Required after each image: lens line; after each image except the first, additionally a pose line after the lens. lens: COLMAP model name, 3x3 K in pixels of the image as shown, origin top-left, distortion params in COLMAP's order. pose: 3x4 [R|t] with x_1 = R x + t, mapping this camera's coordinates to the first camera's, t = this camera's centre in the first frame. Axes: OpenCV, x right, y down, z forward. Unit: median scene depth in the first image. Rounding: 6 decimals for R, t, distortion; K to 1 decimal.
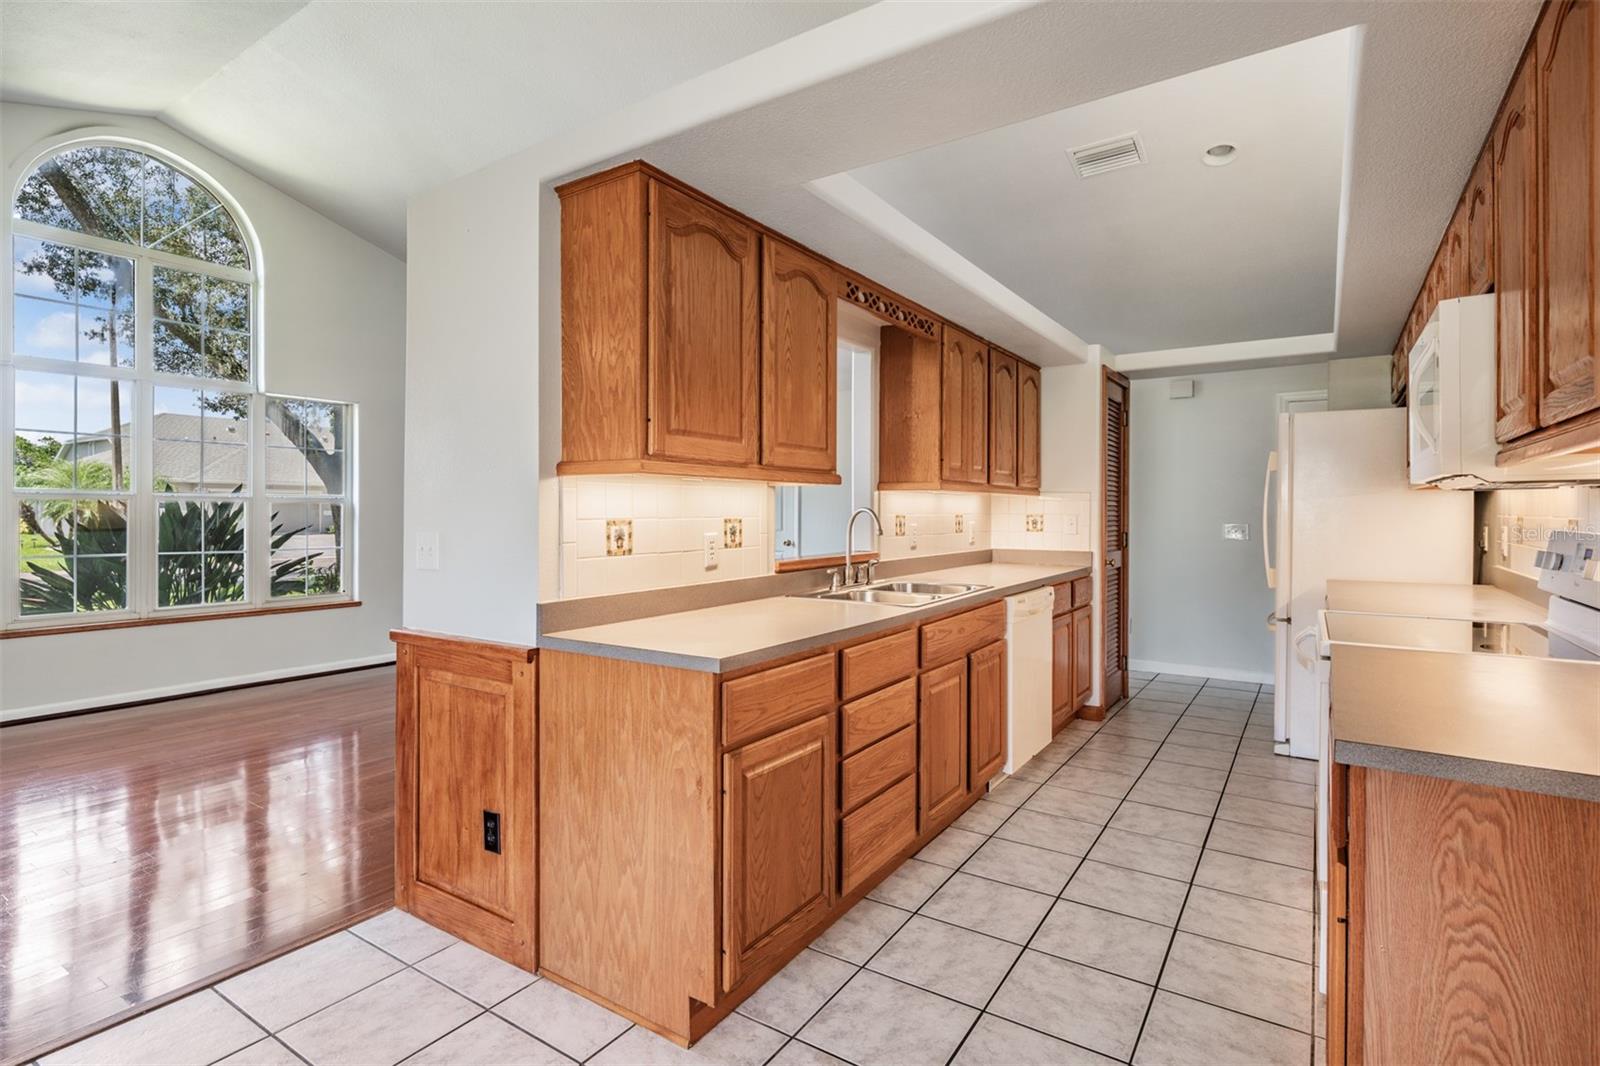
lens RADIAL K [[792.0, 0, 792.6], [0, 792.0, 514.1], [0, 0, 1]] dist [0.004757, -0.002663]
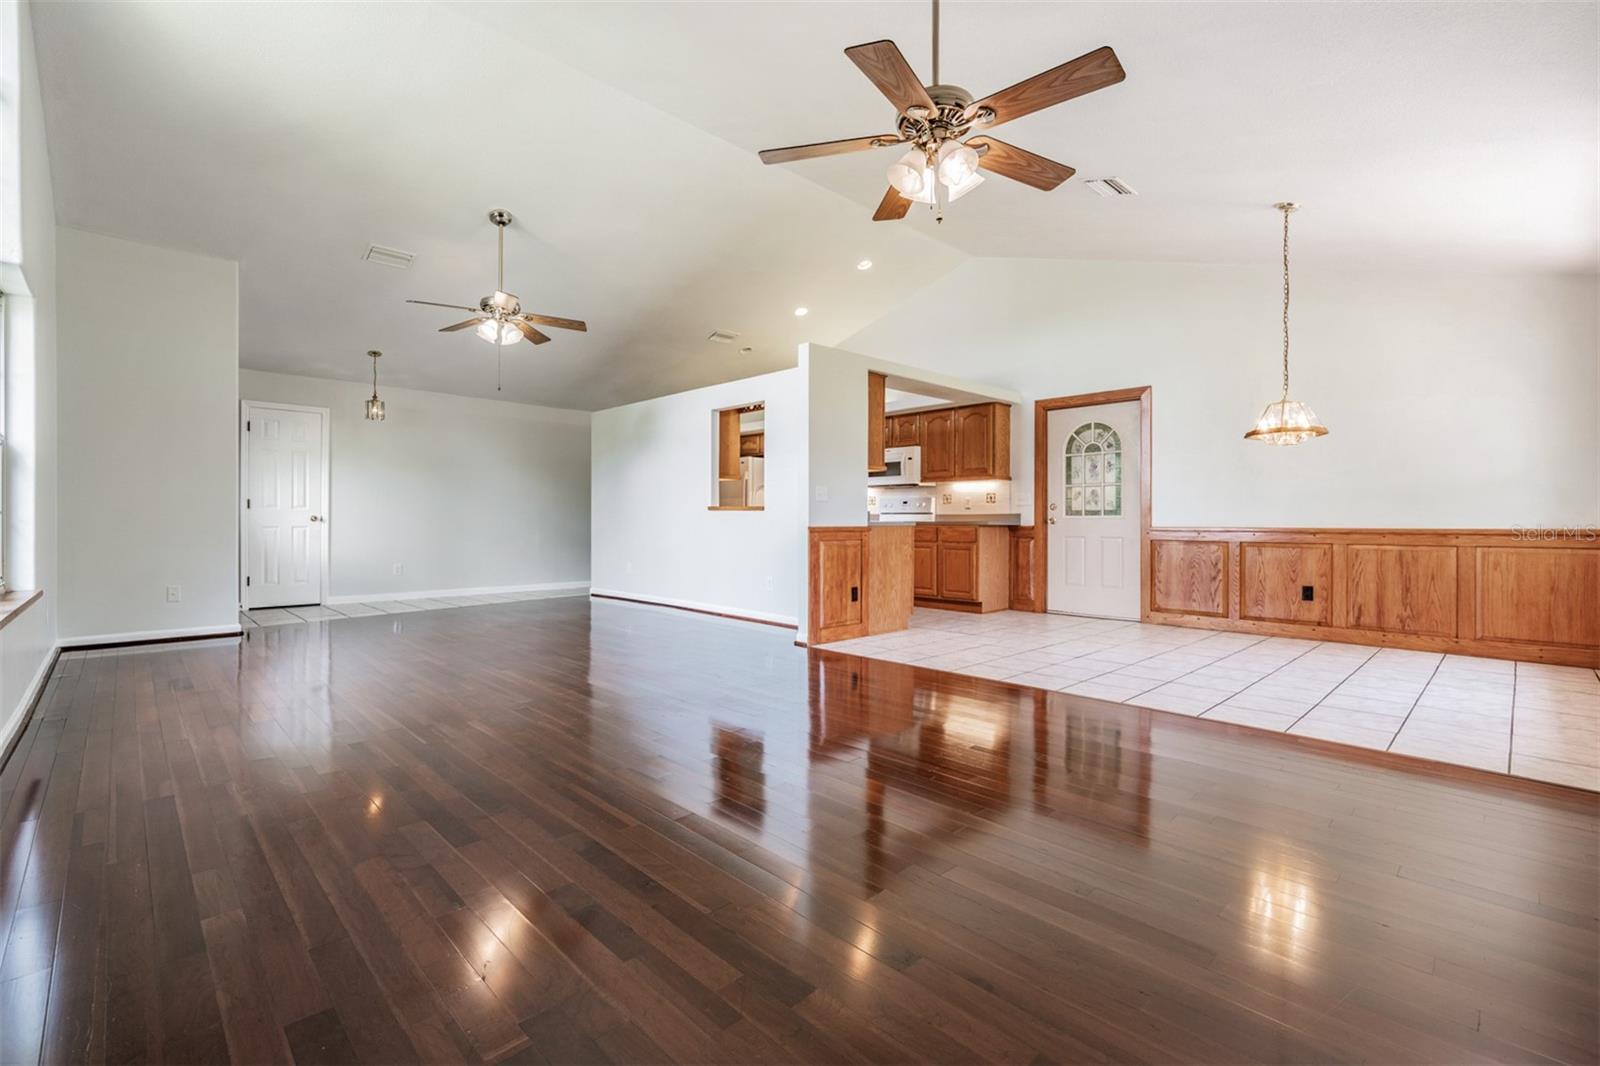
lens RADIAL K [[730.4, 0, 786.5], [0, 730.4, 523.5], [0, 0, 1]] dist [-0.000601, 0.003329]
pose [[0.219462, -0.003186, 0.975616, -2.652427], [-0.000247, 0.999994, 0.003321, 0.128598], [-0.975621, -0.000970, 0.219460, 0.600827]]
